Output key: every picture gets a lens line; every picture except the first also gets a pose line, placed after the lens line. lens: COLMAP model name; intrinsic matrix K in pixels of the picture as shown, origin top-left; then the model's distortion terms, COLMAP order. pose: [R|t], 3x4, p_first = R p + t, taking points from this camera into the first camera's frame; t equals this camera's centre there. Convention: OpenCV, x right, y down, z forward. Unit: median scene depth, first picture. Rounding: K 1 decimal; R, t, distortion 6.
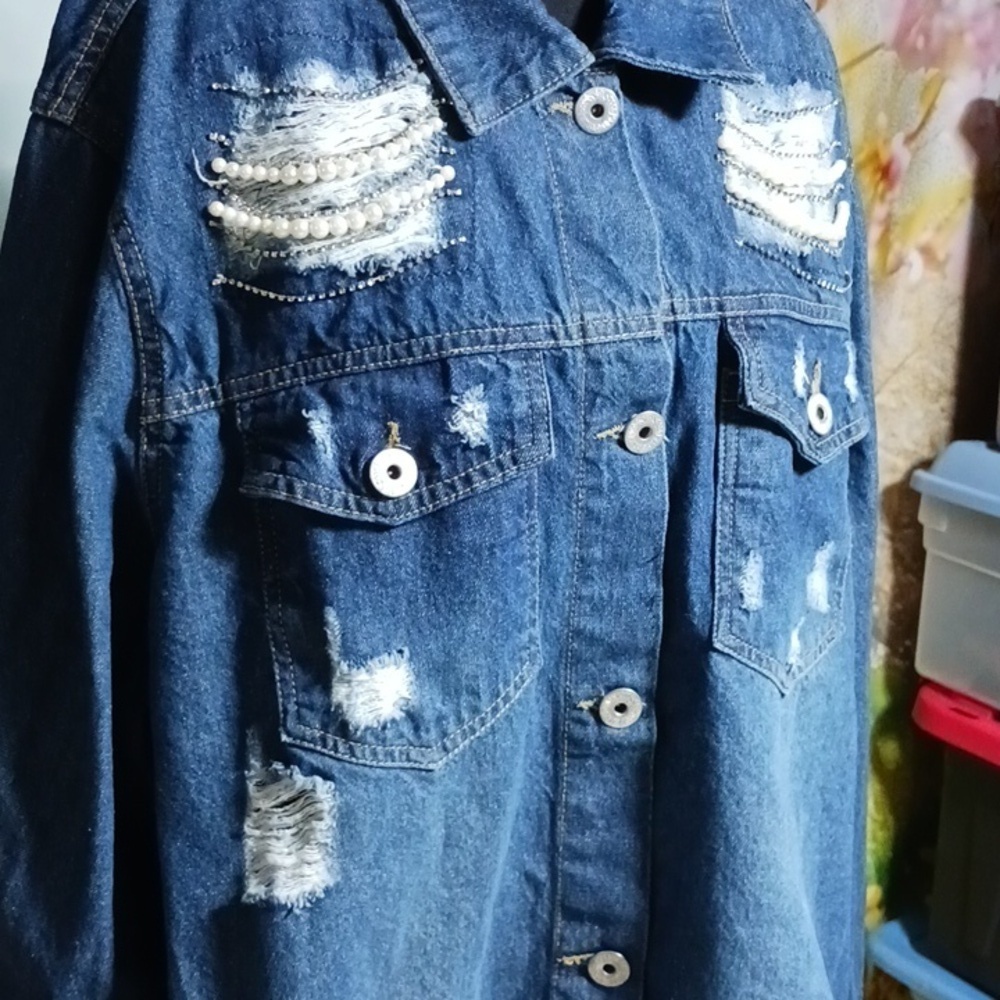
lens RADIAL K [[1742.1, 0, 500.0], [0, 1742.1, 500.0], [0, 0, 1]] dist [0.315180, -1.174620]
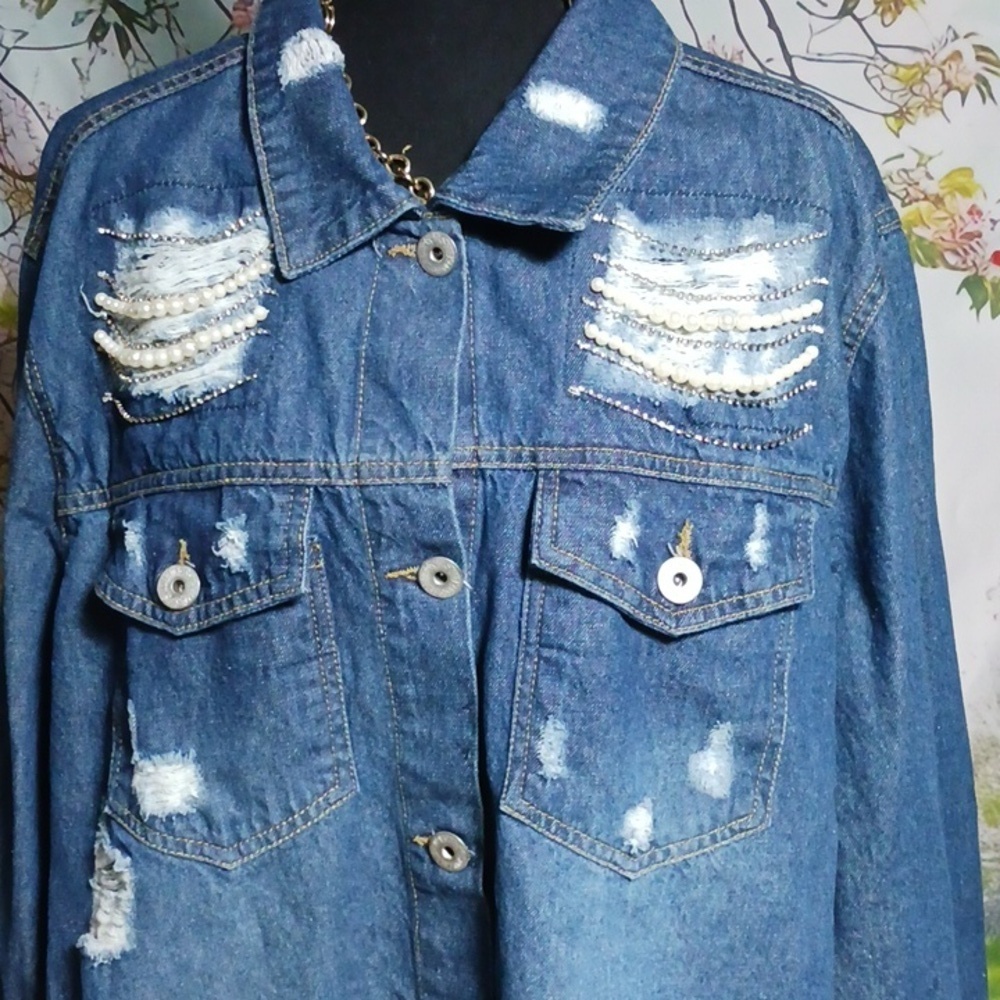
lens RADIAL K [[1742.1, 0, 500.0], [0, 1742.1, 500.0], [0, 0, 1]] dist [0.315180, -1.174620]
pose [[0.796287, 0.105453, -0.595657, 0.710068], [-0.109536, 0.993546, 0.029463, -0.117745], [0.594920, 0.041785, 0.802698, 0.233252]]
